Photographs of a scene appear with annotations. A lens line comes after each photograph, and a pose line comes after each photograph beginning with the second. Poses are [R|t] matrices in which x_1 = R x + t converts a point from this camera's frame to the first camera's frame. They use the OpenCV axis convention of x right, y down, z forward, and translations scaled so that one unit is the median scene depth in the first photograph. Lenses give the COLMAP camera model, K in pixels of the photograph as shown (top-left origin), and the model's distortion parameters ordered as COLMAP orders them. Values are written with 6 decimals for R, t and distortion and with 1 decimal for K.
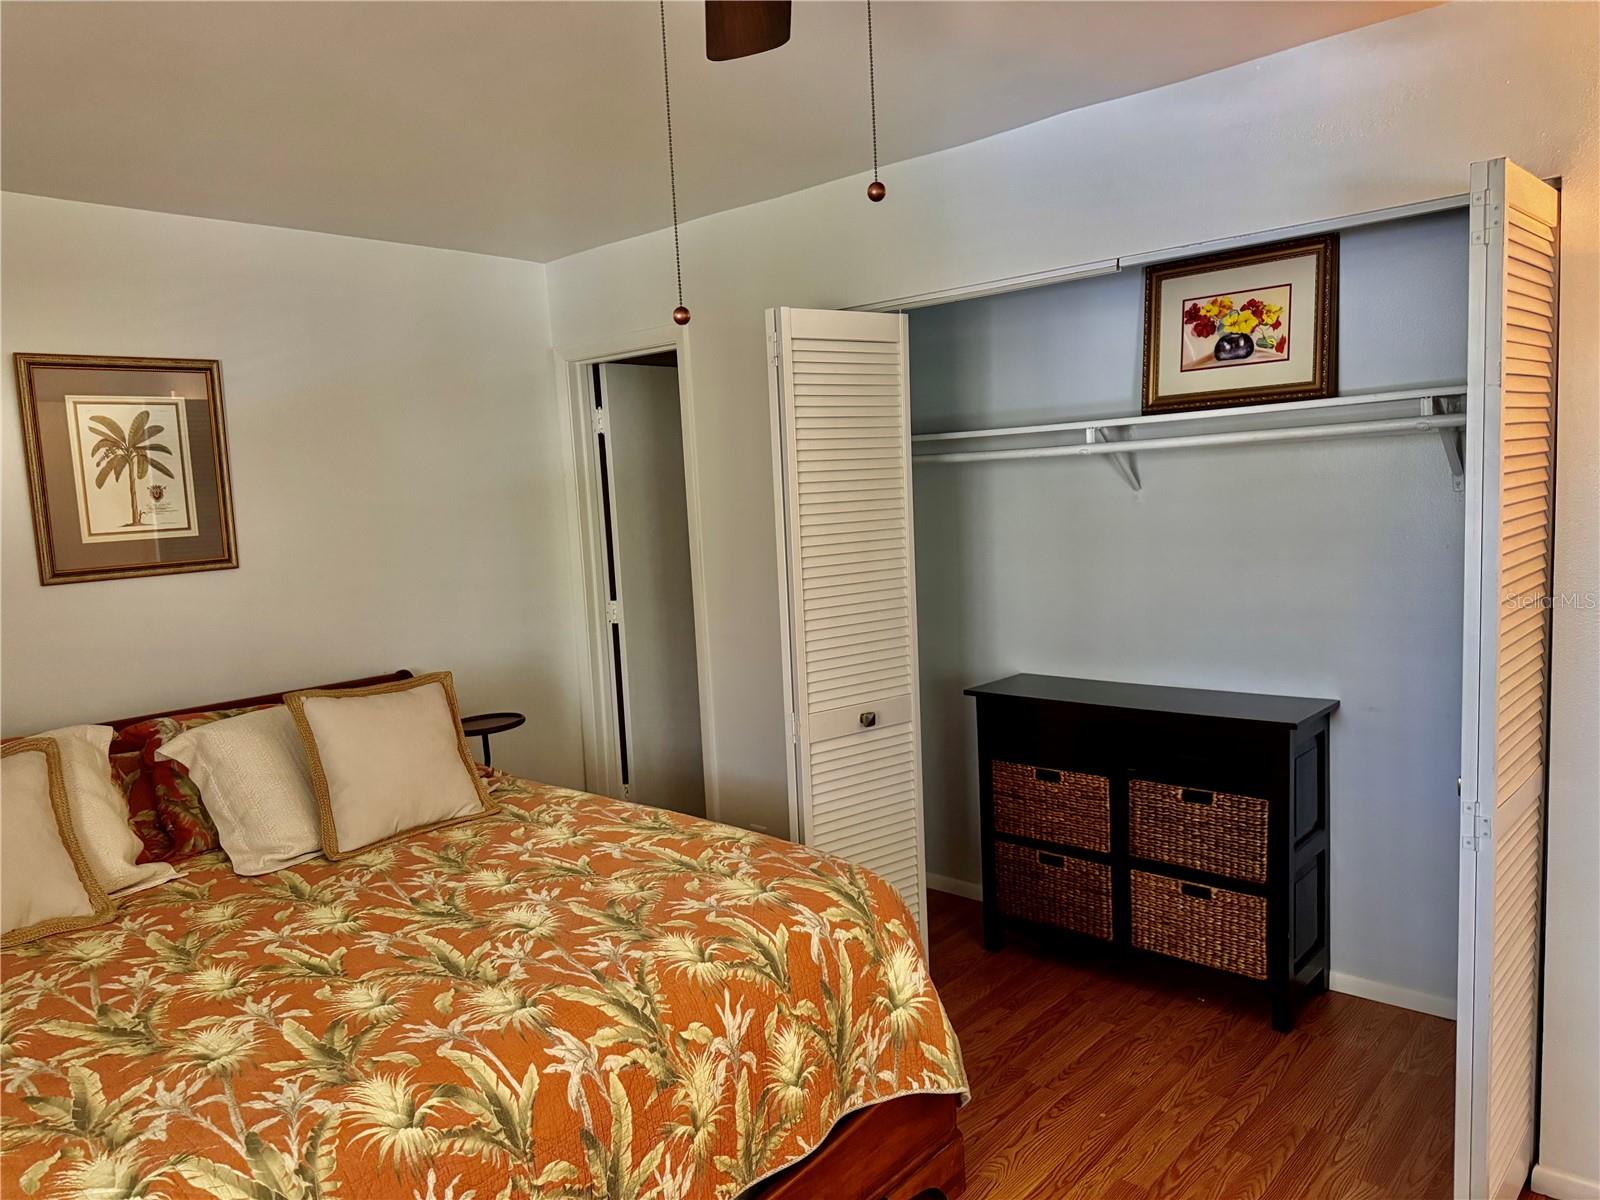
lens RADIAL K [[1147.7, 0, 800.0], [0, 1147.7, 600.0], [0, 0, 1]] dist [0.021617, -0.043106]
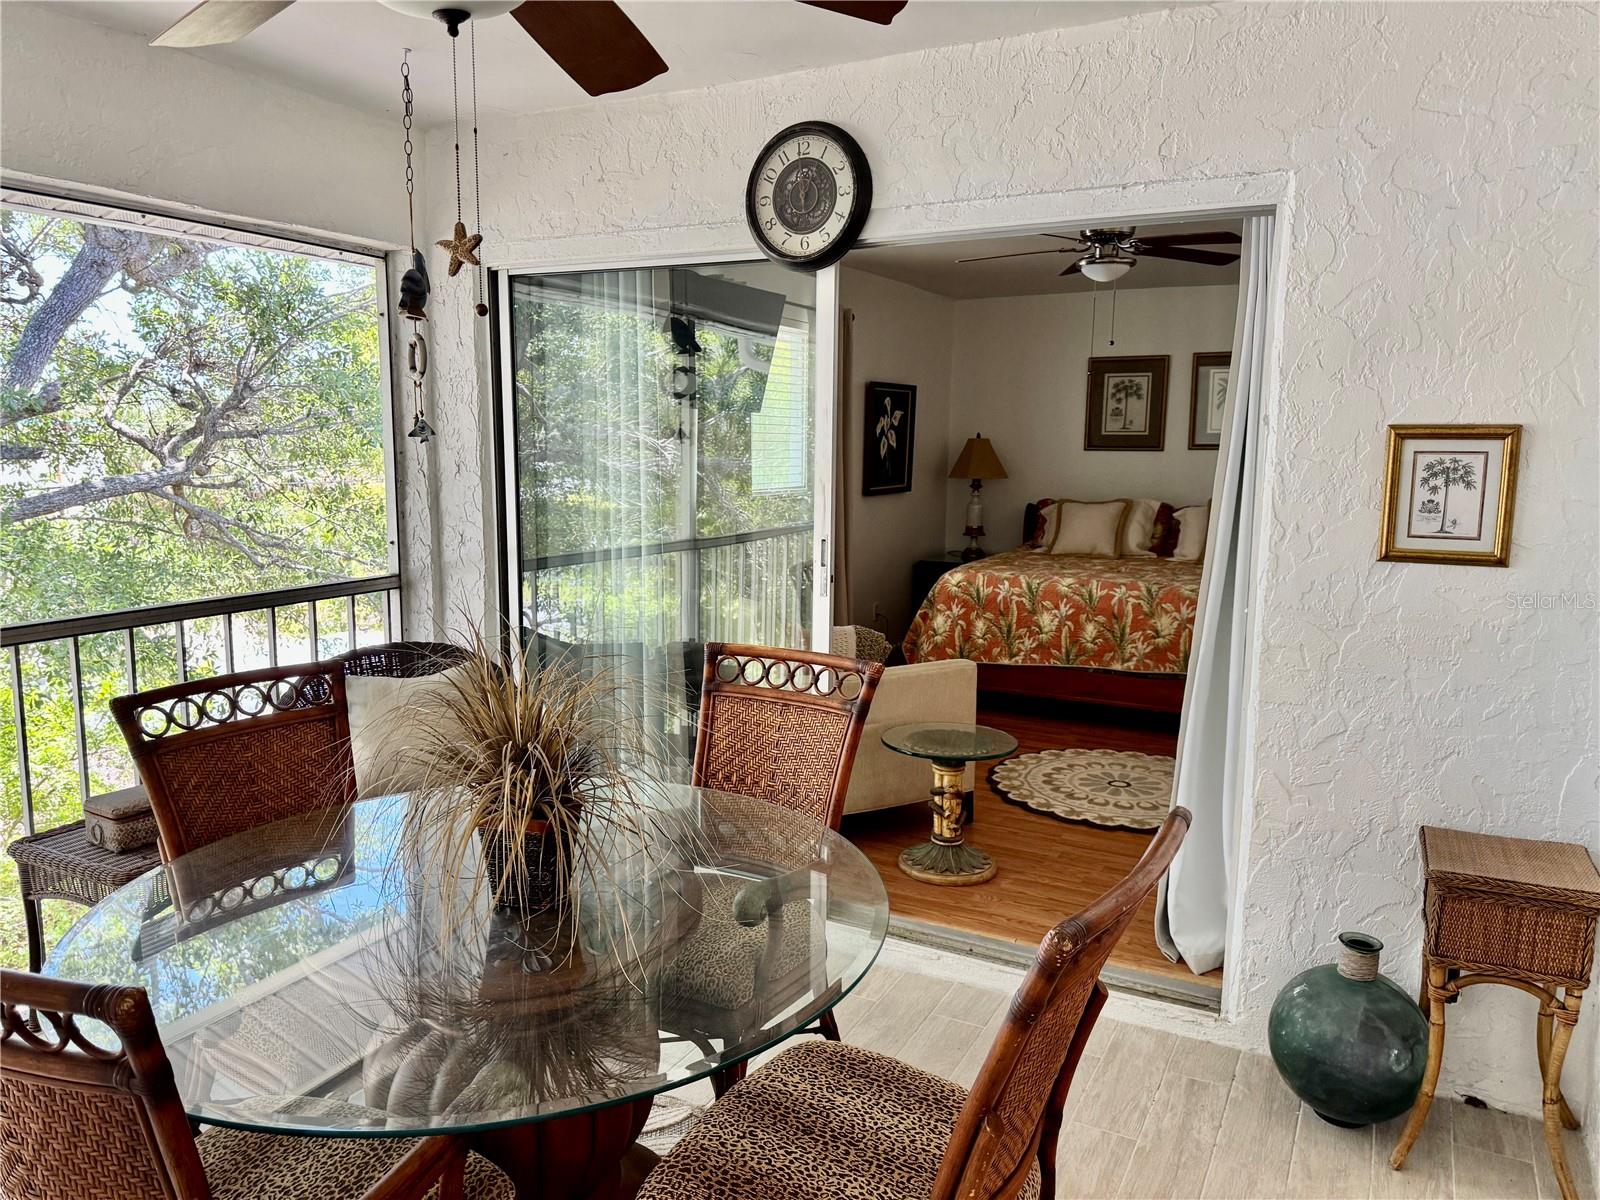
lens RADIAL K [[1107.1, 0, 794.6], [0, 1107.1, 597.4], [0, 0, 1]] dist [0.133940, -0.214958]
pose [[0.228675, 0.194789, -0.953816, 2.191007], [-0.117417, 0.978143, 0.171606, -0.021053], [0.966396, 0.072752, 0.246549, -0.561258]]
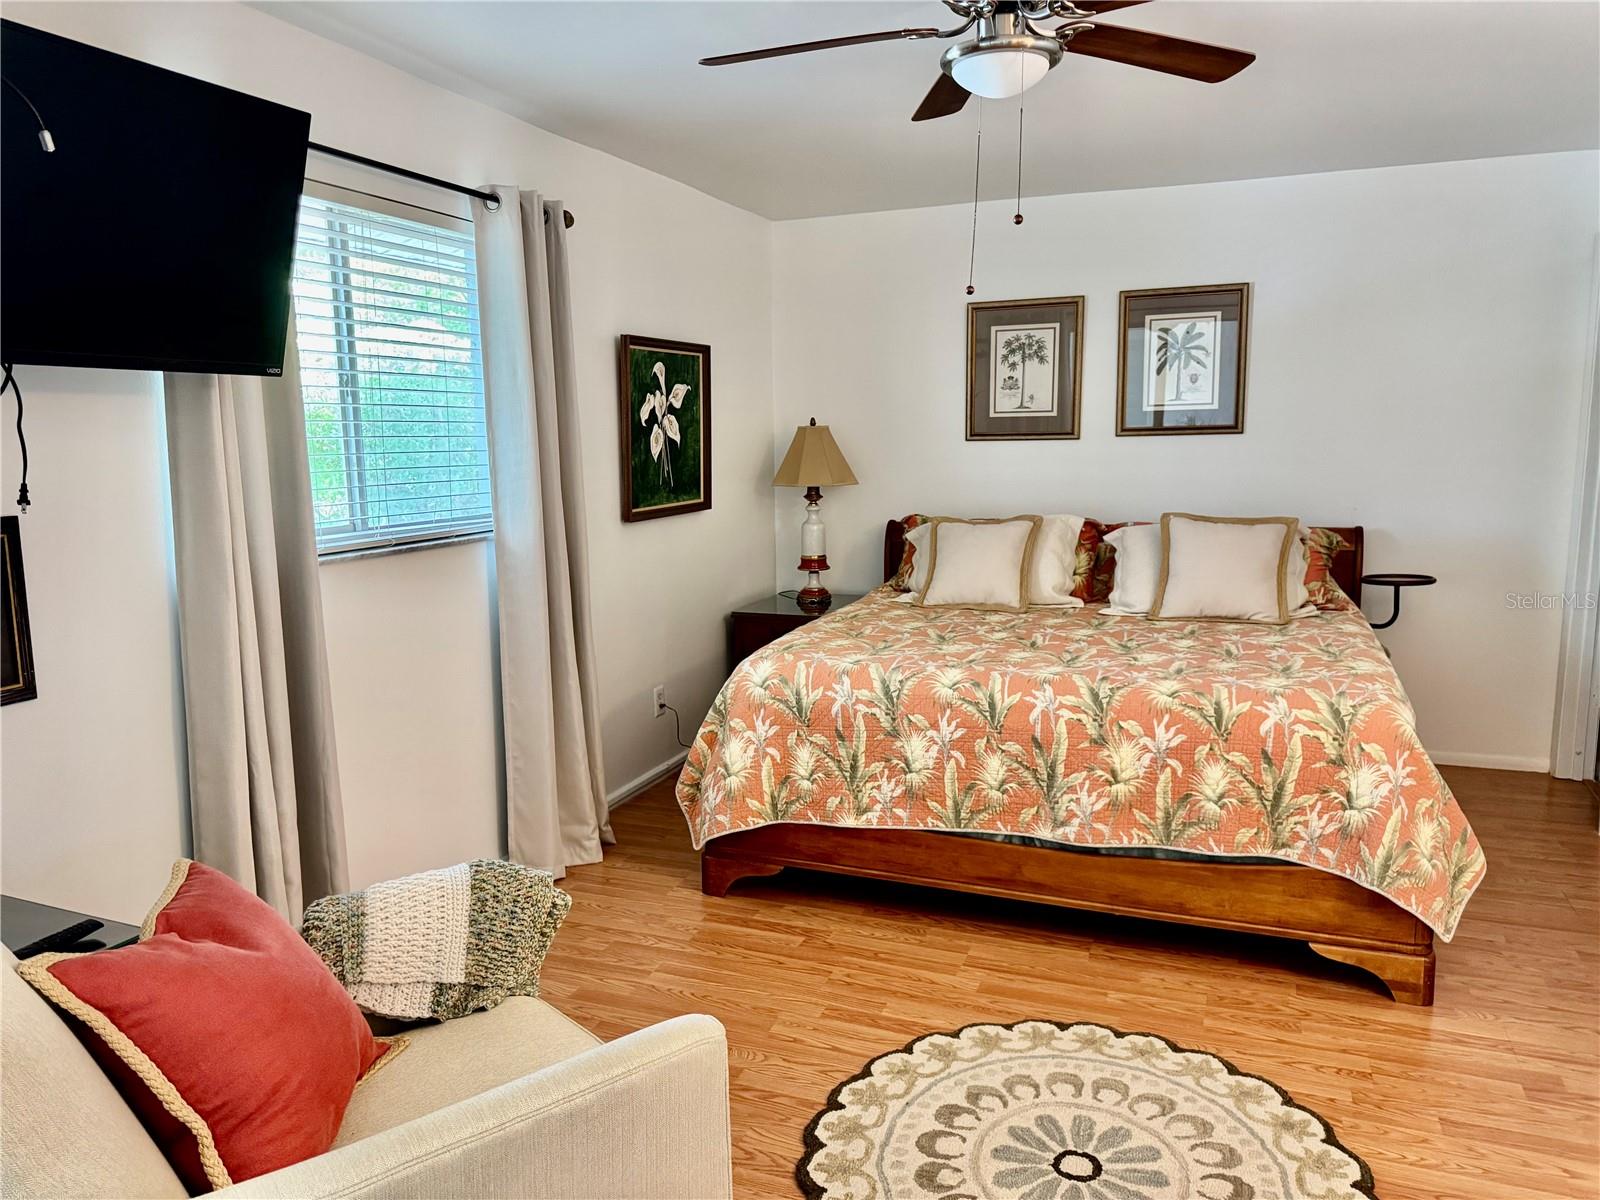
lens RADIAL K [[1118.9, 0, 818.9], [0, 1118.9, 603.3], [0, 0, 1]] dist [0.070122, -0.077644]
pose [[0.352312, 0.193424, -0.915677, 1.052999], [-0.097735, 0.980664, 0.169547, -0.011381], [0.930765, 0.029760, 0.364404, 0.024152]]
